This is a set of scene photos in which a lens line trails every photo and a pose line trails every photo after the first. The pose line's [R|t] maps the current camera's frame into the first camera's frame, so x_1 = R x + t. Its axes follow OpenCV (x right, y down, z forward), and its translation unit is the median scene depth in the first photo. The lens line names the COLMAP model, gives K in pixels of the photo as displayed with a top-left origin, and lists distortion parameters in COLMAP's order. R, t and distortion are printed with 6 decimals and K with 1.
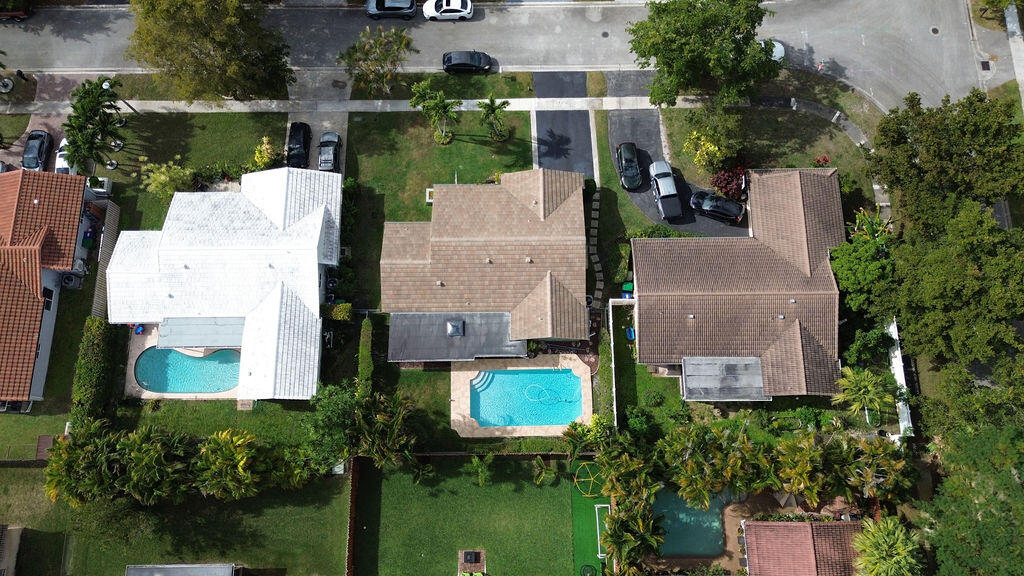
lens RADIAL K [[728.4, 0, 514.6], [0, 728.4, 283.1], [0, 0, 1]] dist [0.082844, -0.092150]
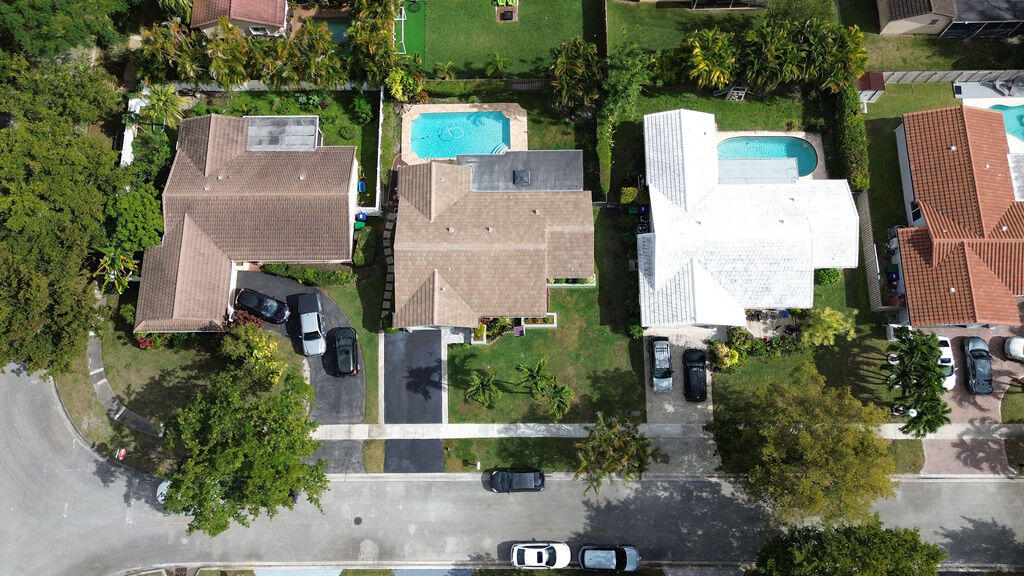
lens RADIAL K [[728.4, 0, 514.6], [0, 728.4, 283.1], [0, 0, 1]] dist [0.082844, -0.092150]
pose [[-0.999604, 0.003835, 0.027884, -0.091781], [0.010398, -0.870272, 0.492462, -0.555747], [0.026155, 0.492557, 0.869887, 0.125894]]
